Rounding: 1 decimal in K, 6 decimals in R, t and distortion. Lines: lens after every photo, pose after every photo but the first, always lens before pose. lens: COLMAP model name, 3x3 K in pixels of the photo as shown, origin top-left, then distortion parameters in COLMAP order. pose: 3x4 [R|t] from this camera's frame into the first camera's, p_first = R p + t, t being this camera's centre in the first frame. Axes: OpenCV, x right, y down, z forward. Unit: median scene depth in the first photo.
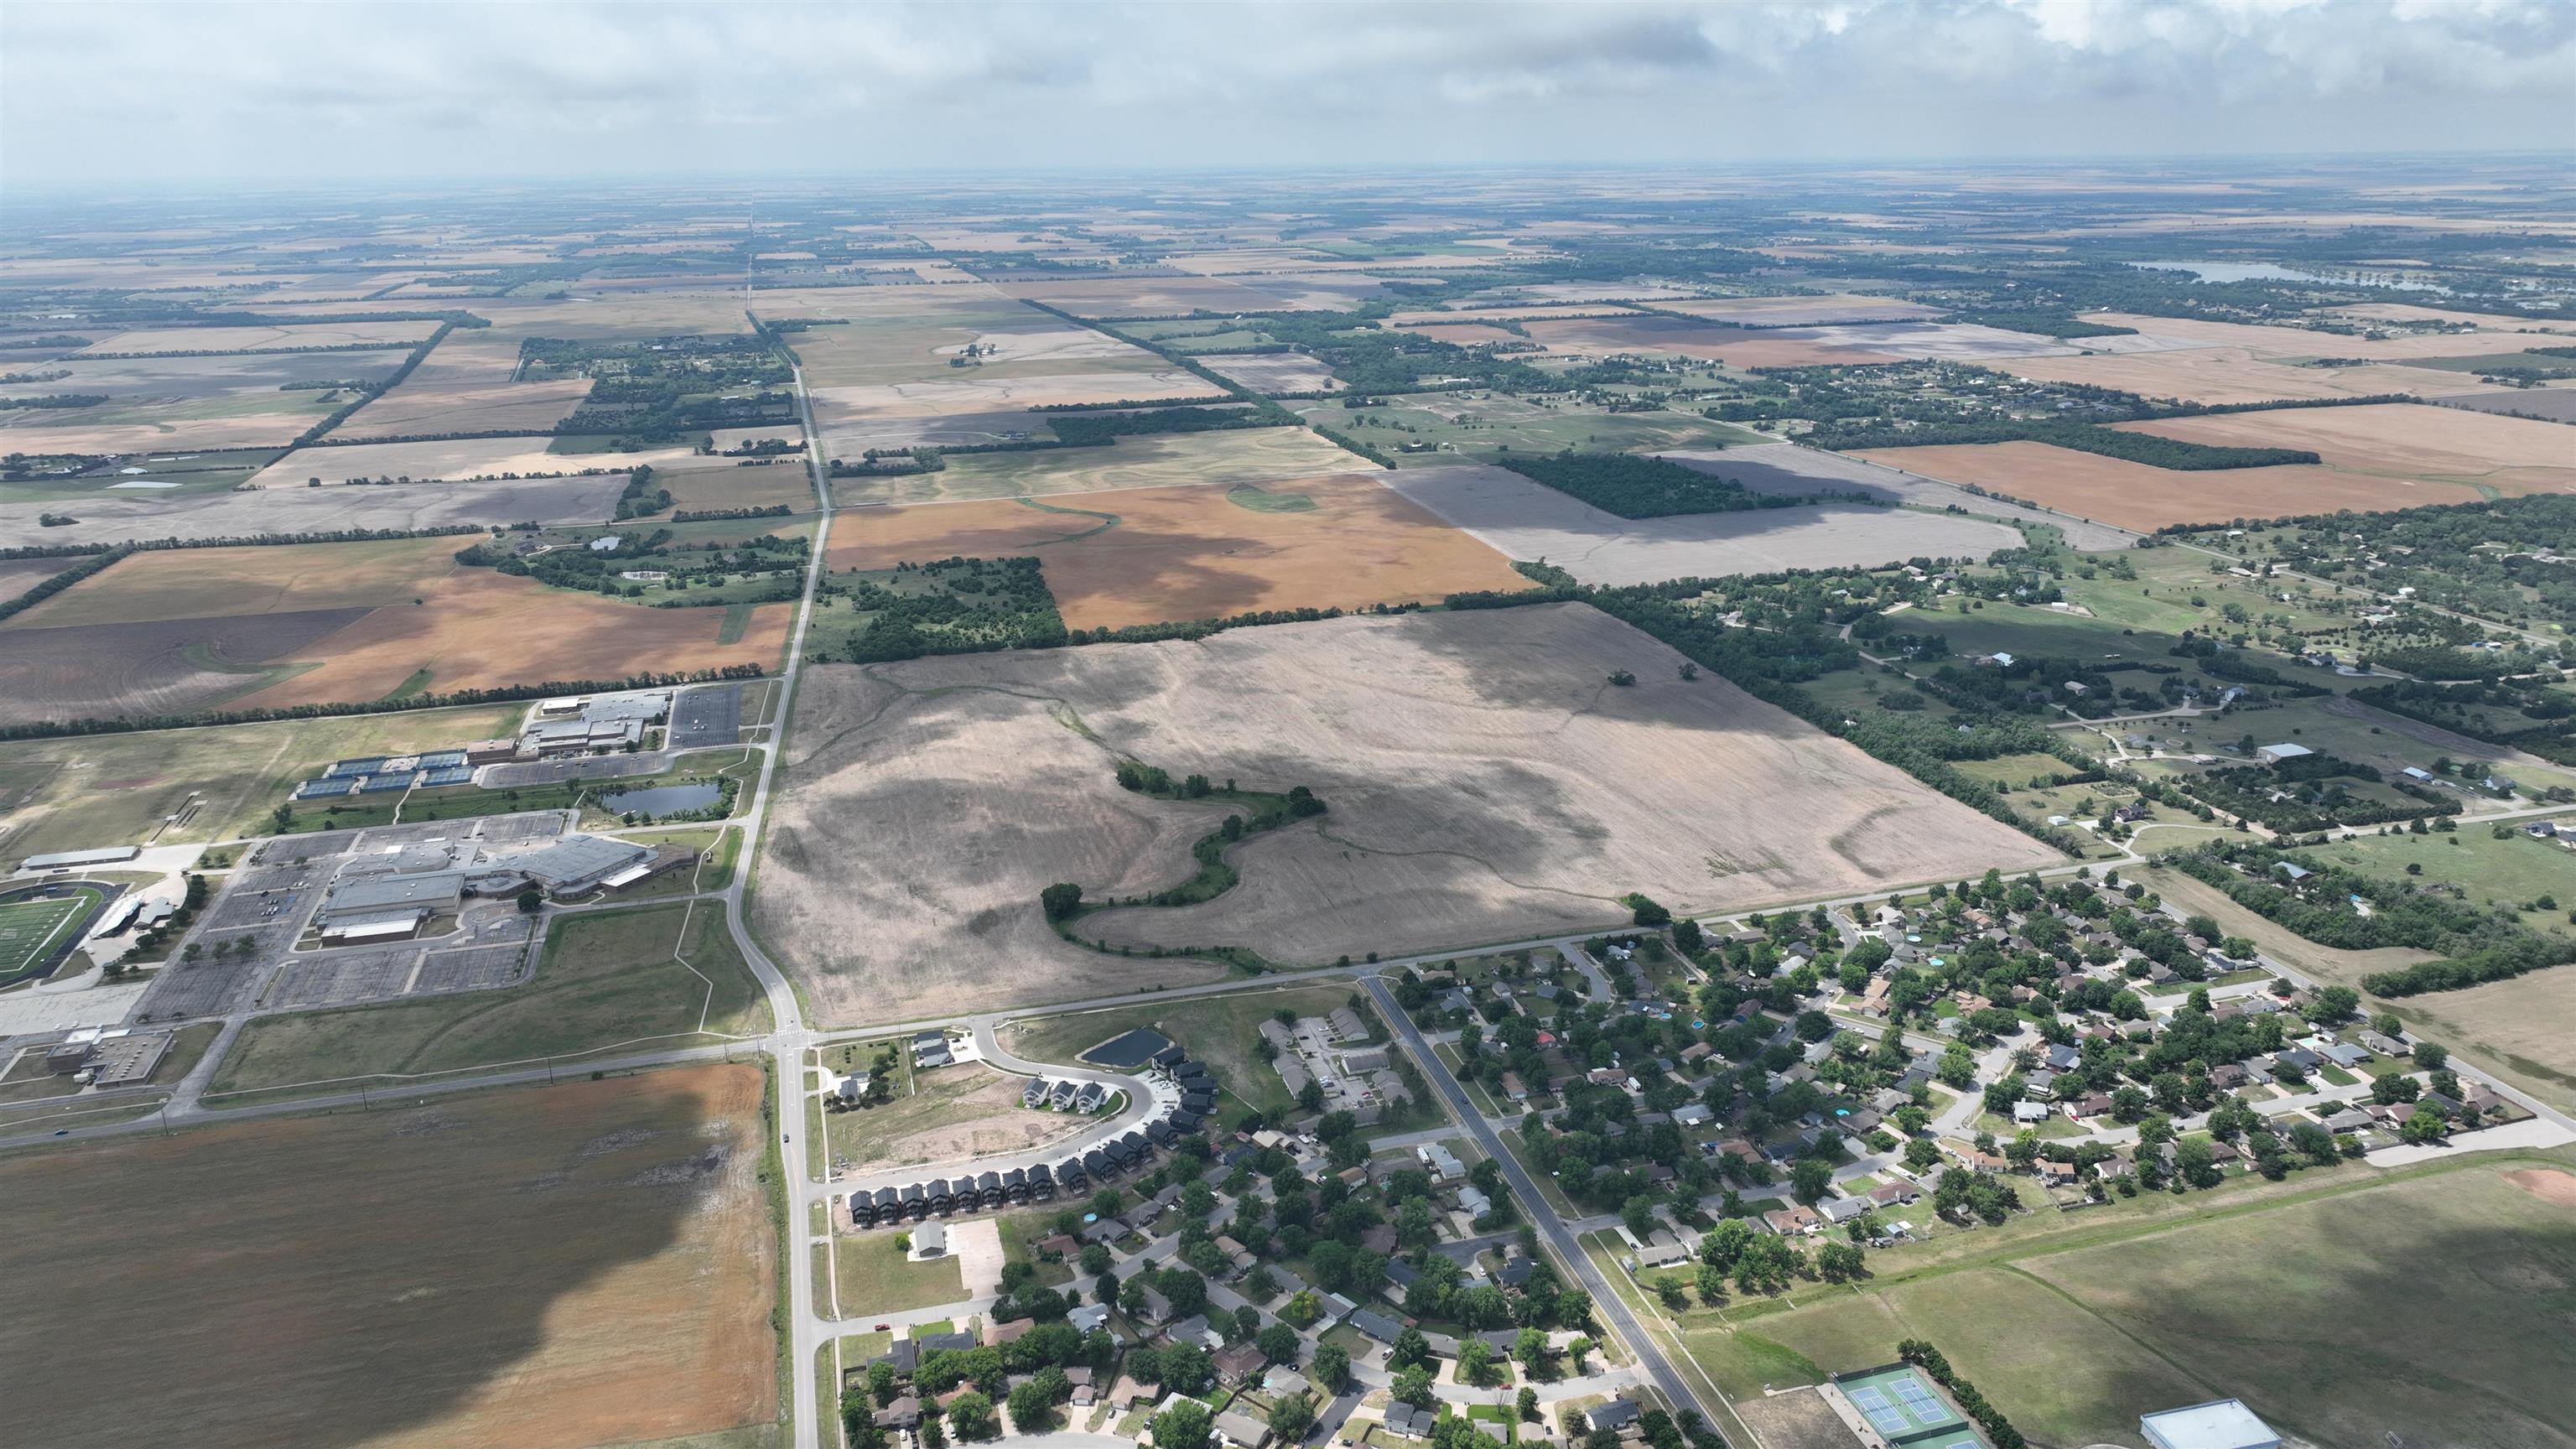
lens RADIAL K [[1807.6, 0, 1289.1], [0, 1807.6, 724.4], [0, 0, 1]] dist [-0.002633, 0.020501]
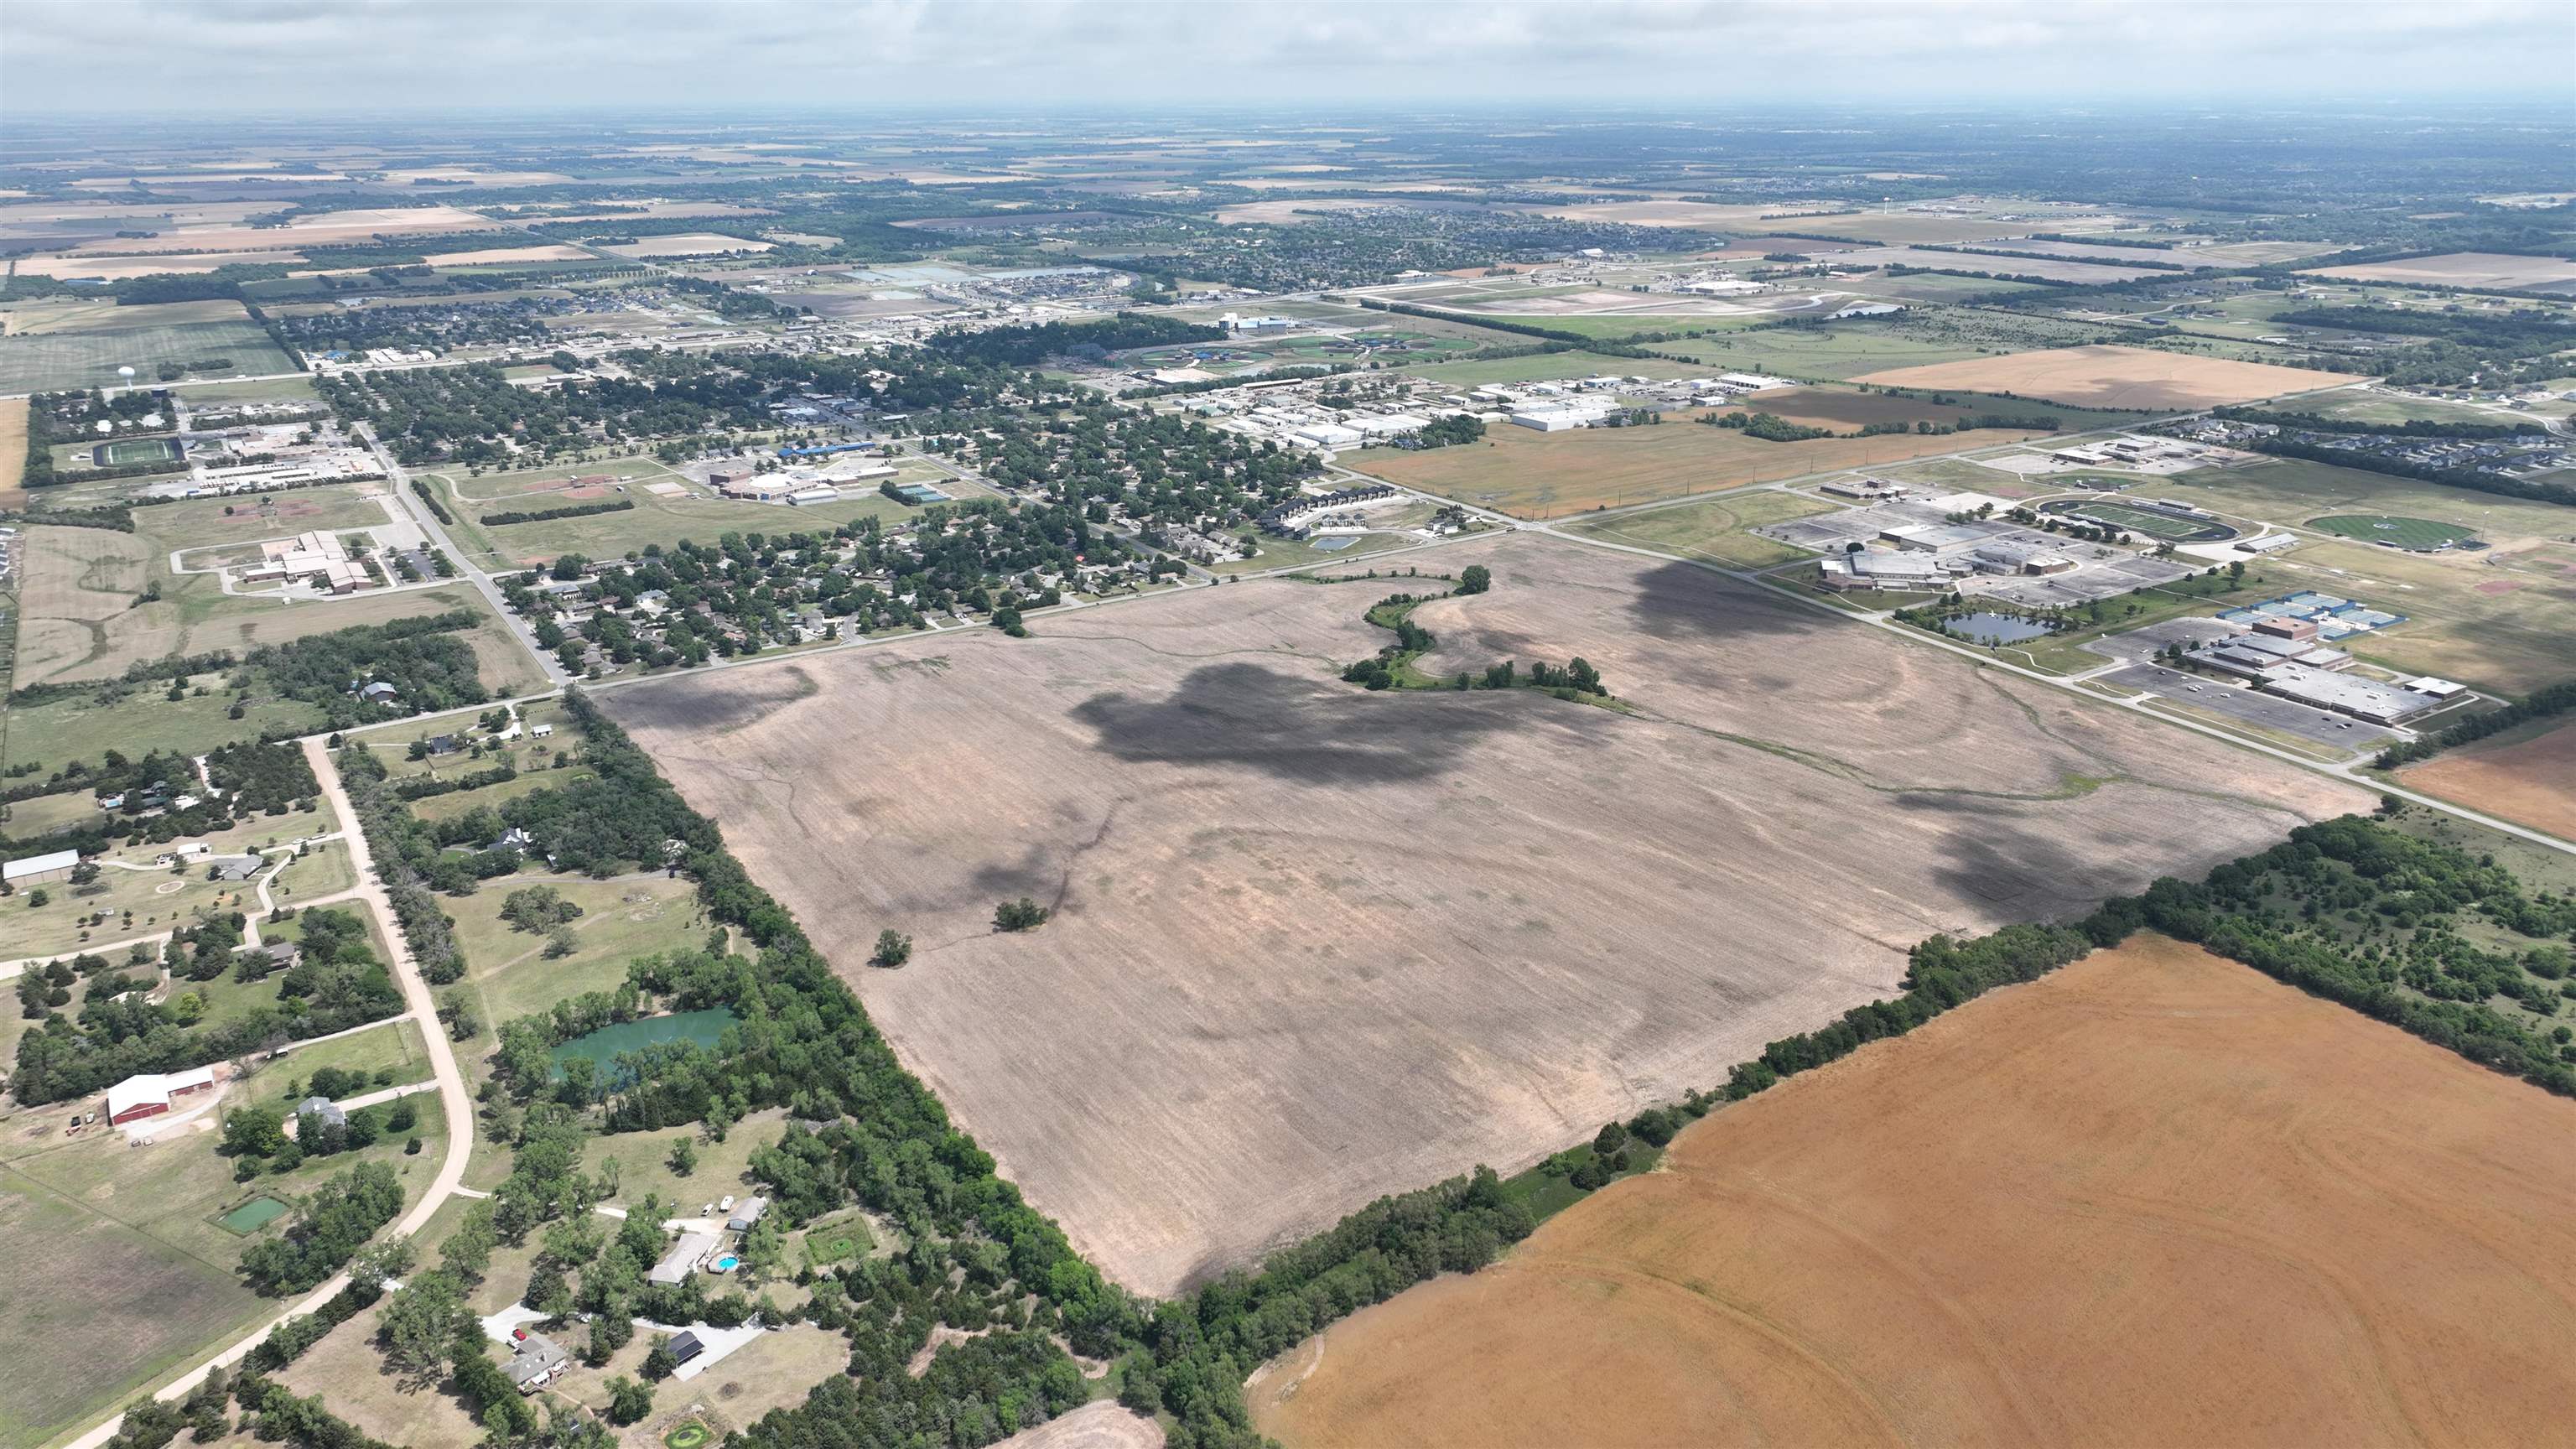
lens RADIAL K [[1807.6, 0, 1288.1], [0, 1807.6, 725.8], [0, 0, 1]] dist [-0.002633, 0.020501]
pose [[-0.955829, 0.119718, -0.268436, 0.341784], [-0.069046, 0.796277, 0.600979, -0.558338], [0.285698, 0.592968, -0.752839, 1.939752]]
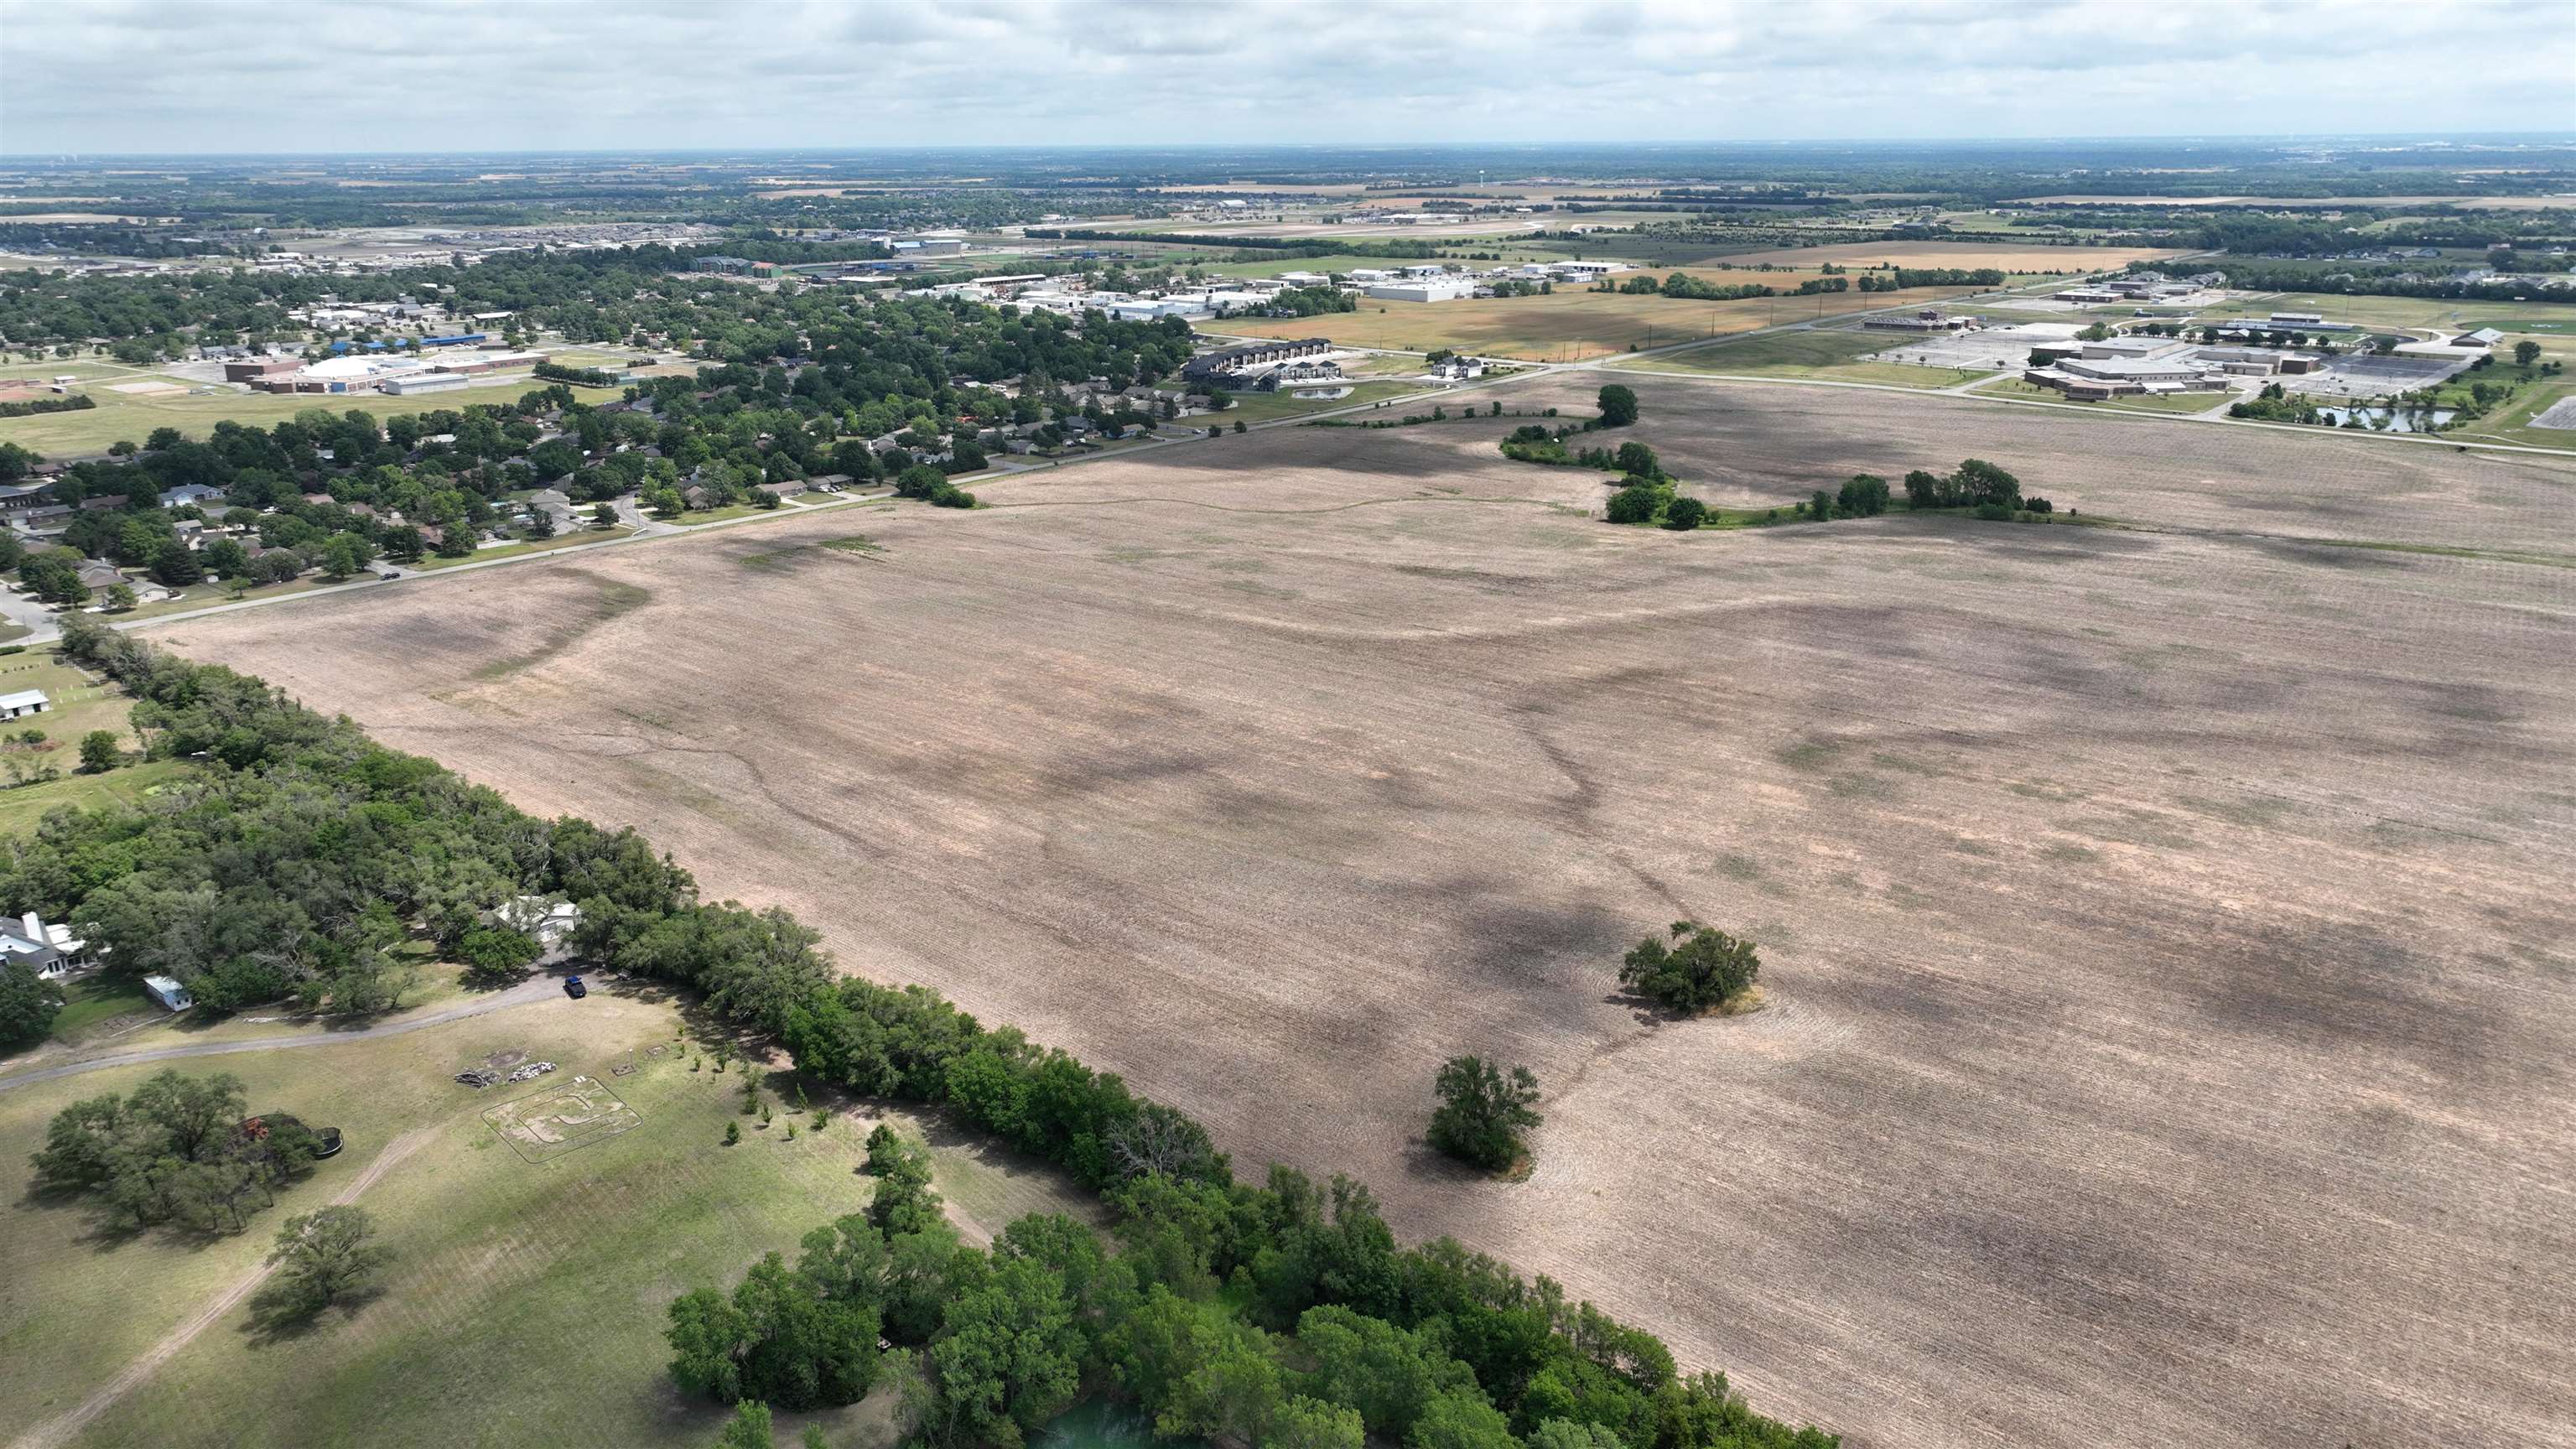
lens RADIAL K [[1807.6, 0, 1288.1], [0, 1807.6, 722.5], [0, 0, 1]] dist [-0.002633, 0.020501]
pose [[-0.832467, 0.188932, -0.520868, 0.441352], [-0.152774, 0.825359, 0.543546, -0.202576], [0.532597, 0.532059, -0.658220, 1.512500]]
